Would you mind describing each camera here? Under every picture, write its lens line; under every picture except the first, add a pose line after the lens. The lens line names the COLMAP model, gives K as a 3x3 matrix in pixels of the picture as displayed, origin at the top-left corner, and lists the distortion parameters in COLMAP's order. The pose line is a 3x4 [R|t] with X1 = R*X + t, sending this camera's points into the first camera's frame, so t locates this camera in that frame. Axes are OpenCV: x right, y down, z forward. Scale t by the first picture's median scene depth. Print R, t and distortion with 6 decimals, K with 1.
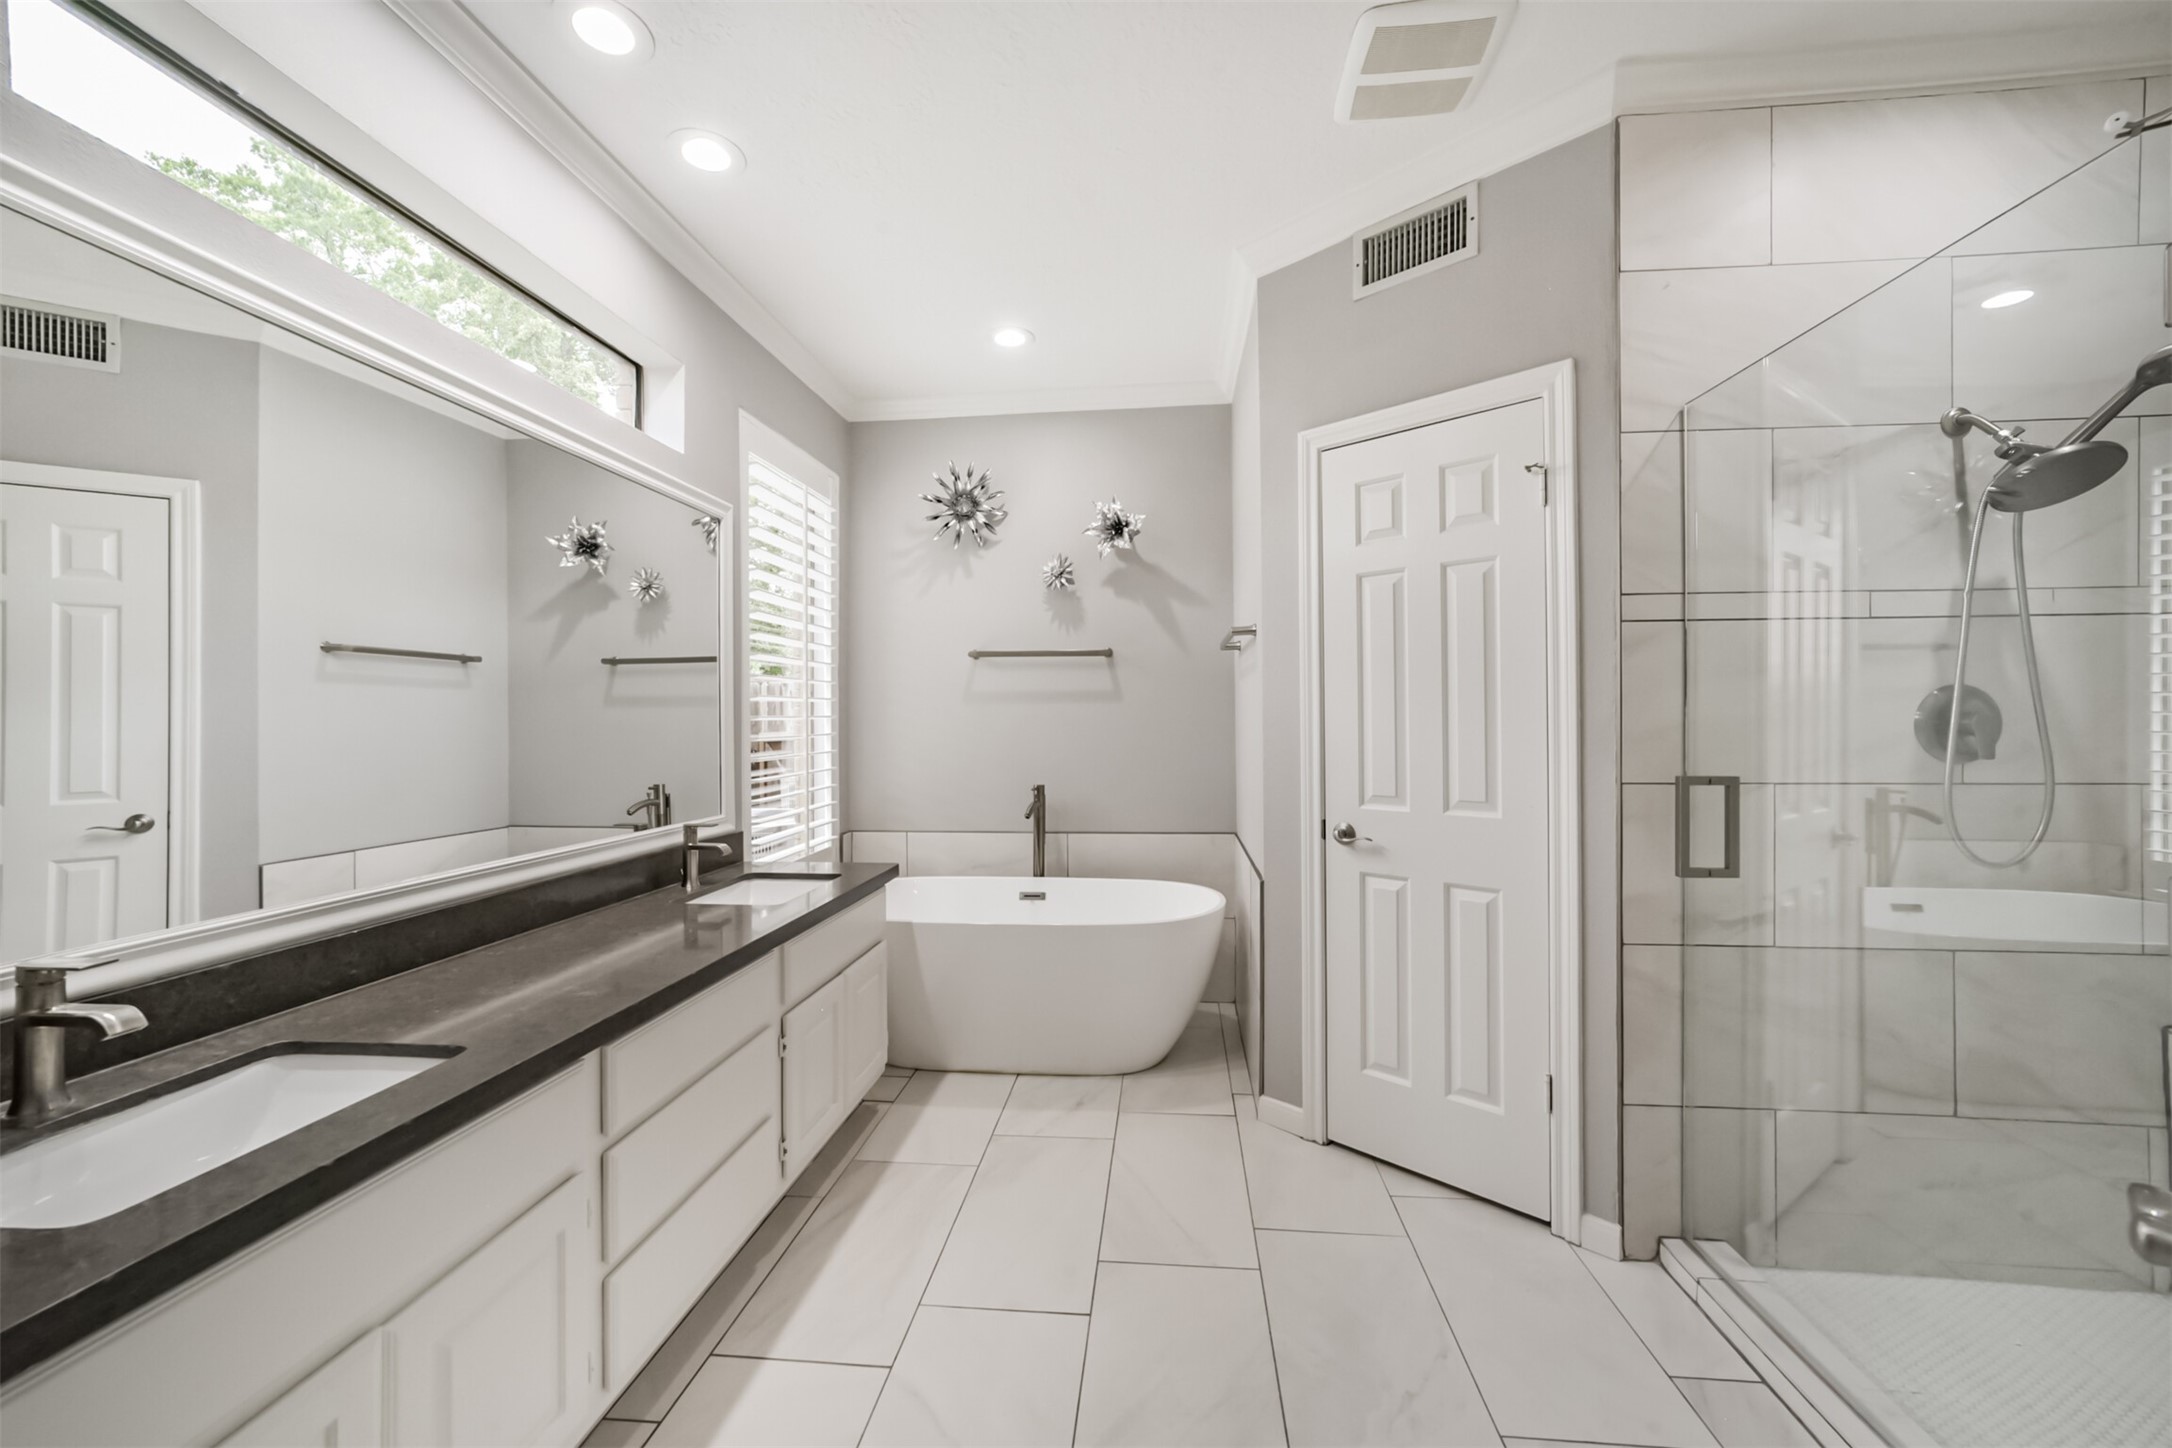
lens RADIAL K [[855.6, 0, 1090.8], [0, 855.6, 713.1], [0, 0, 1]] dist [-0.020153, 0.008103]
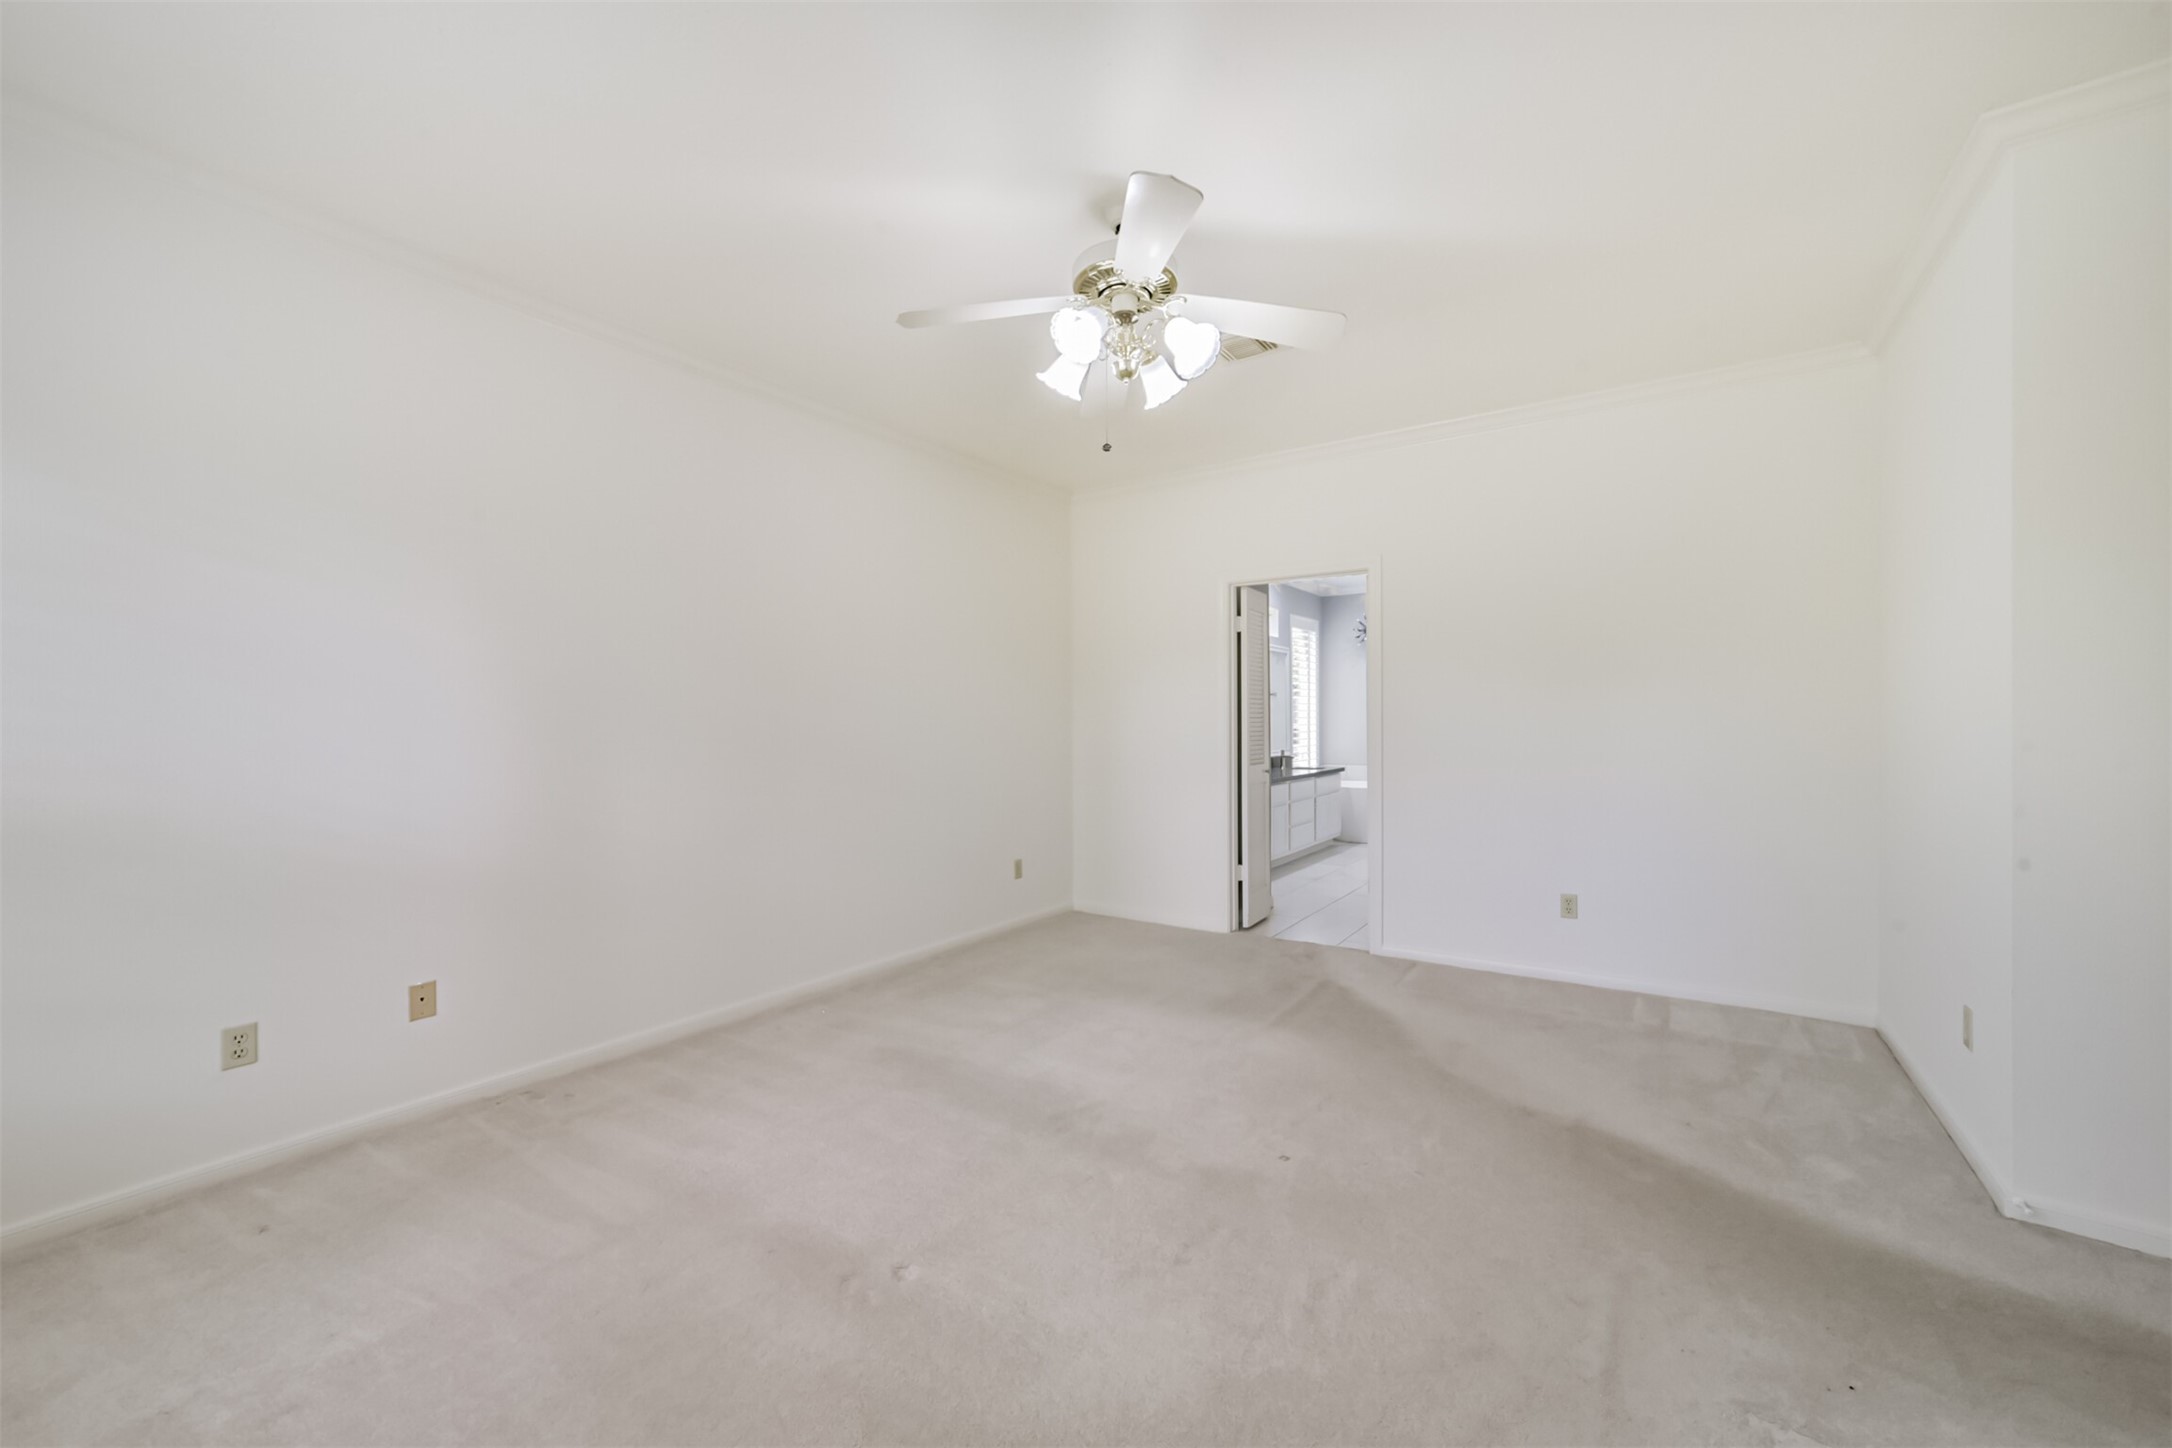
lens RADIAL K [[854.1, 0, 1095.4], [0, 854.1, 726.0], [0, 0, 1]] dist [-0.023442, 0.009042]
pose [[0.893770, 0.004743, -0.448501, 0.305128], [-0.000316, 0.999951, 0.009944, 0.007502], [0.448526, -0.008746, 0.893727, -1.908636]]
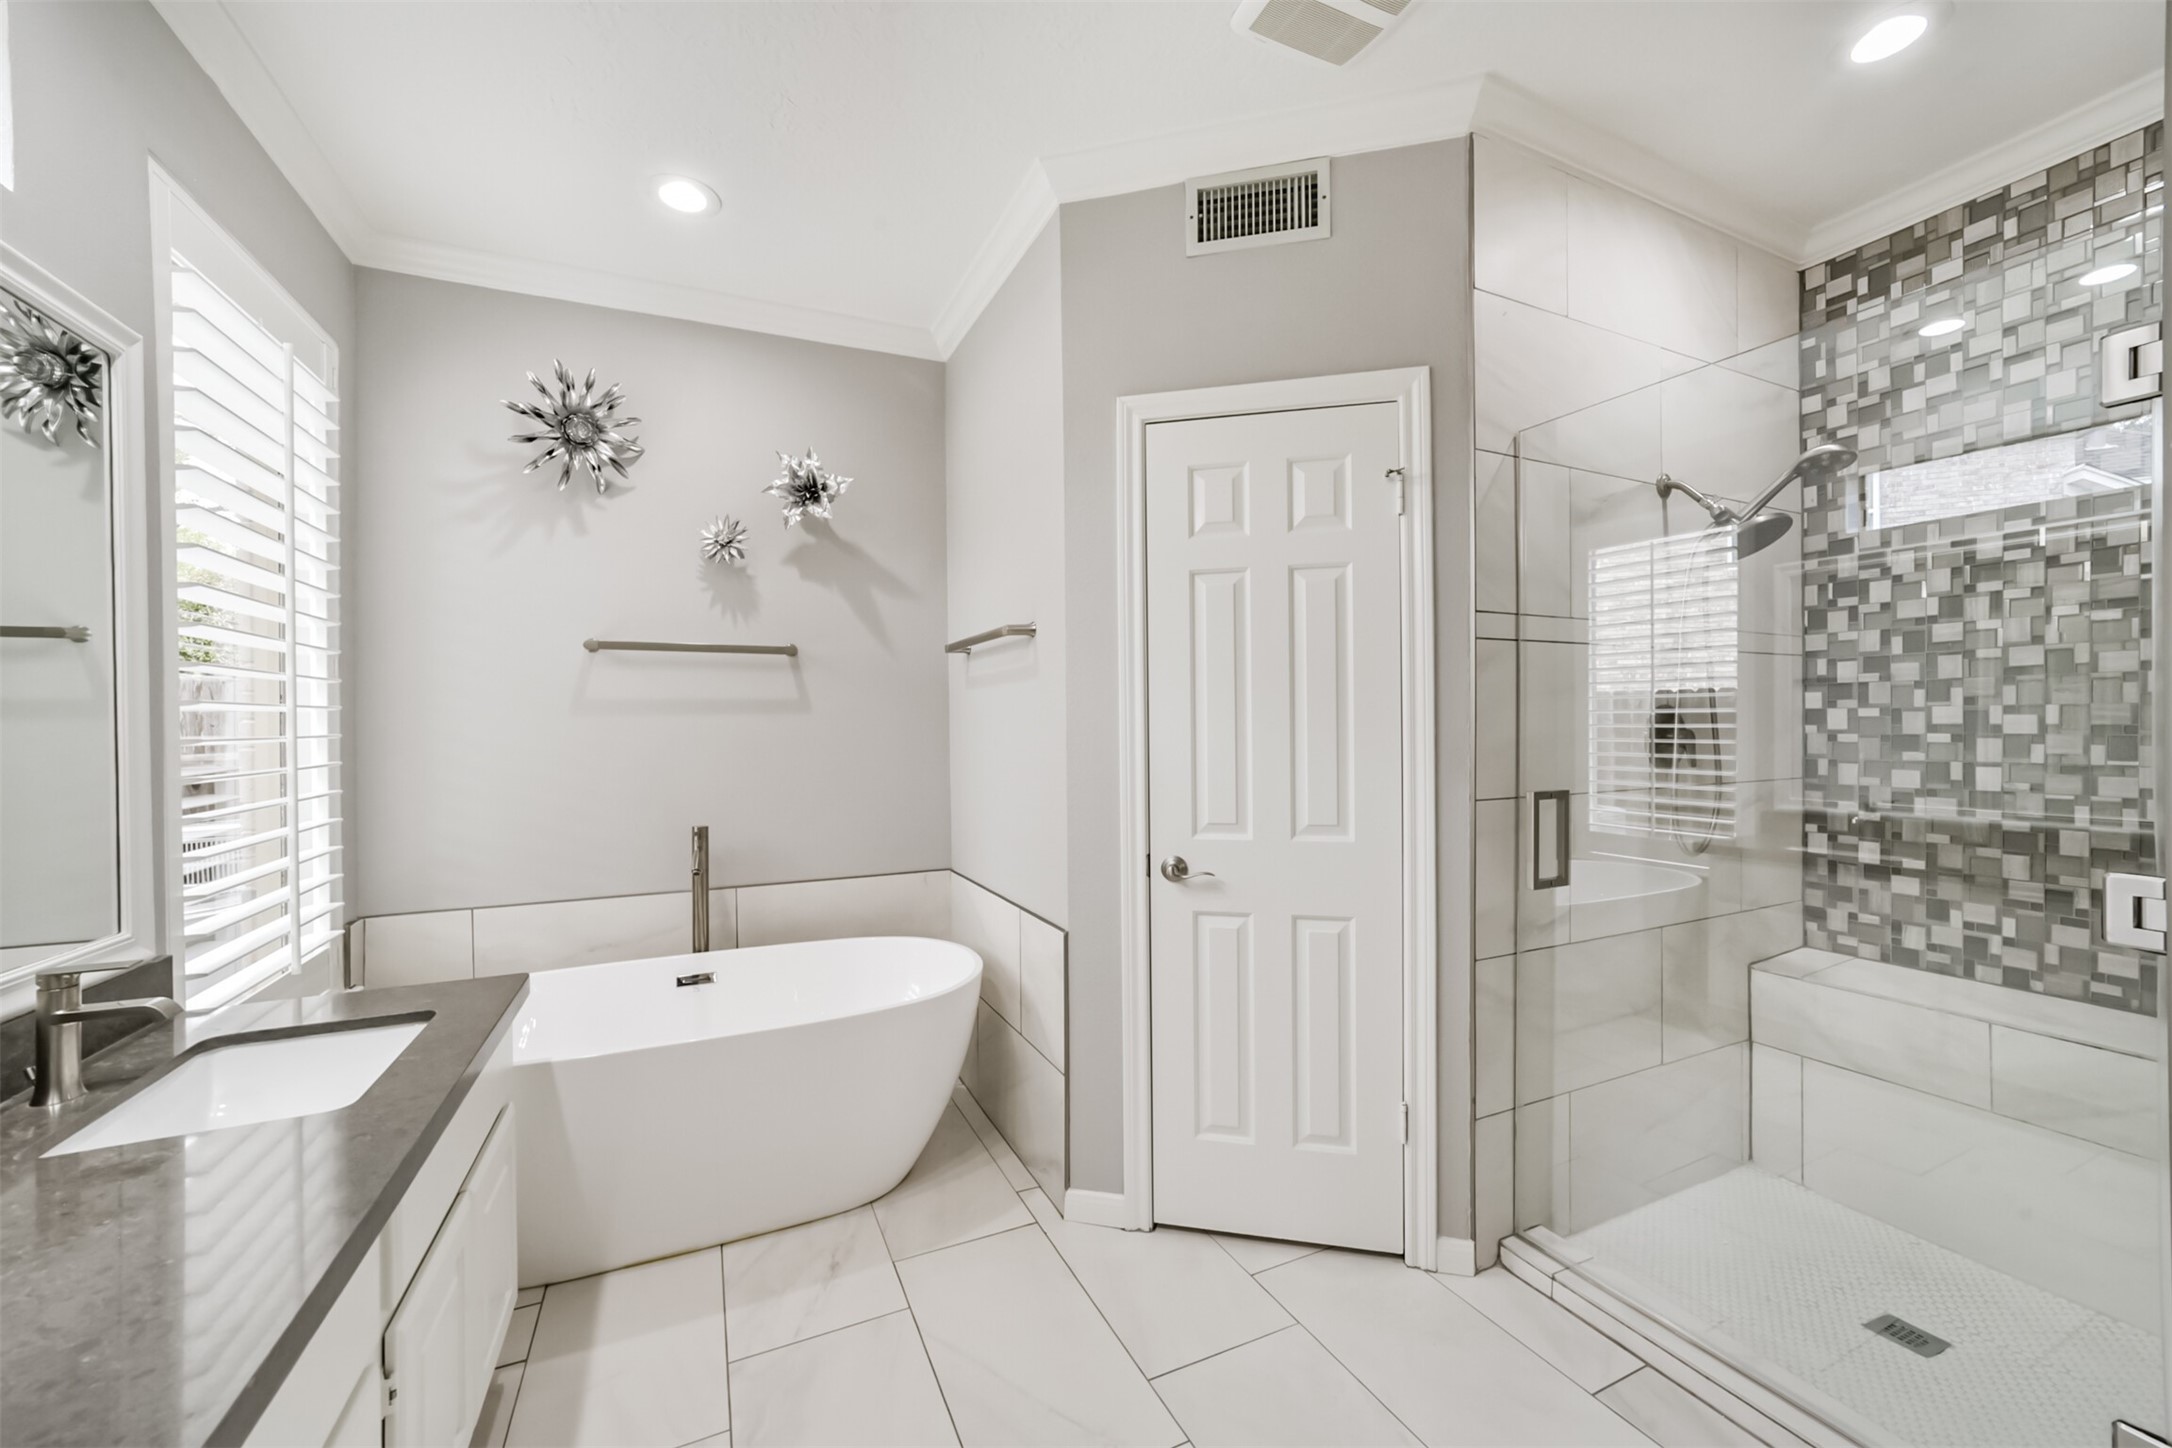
lens RADIAL K [[854.1, 0, 1095.4], [0, 854.1, 726.0], [0, 0, 1]] dist [-0.023442, 0.009042]
pose [[0.856148, -0.003213, 0.516721, -0.178034], [0.001221, 0.999990, 0.004194, -0.006256], [-0.516730, -0.002960, 0.856143, 0.243229]]
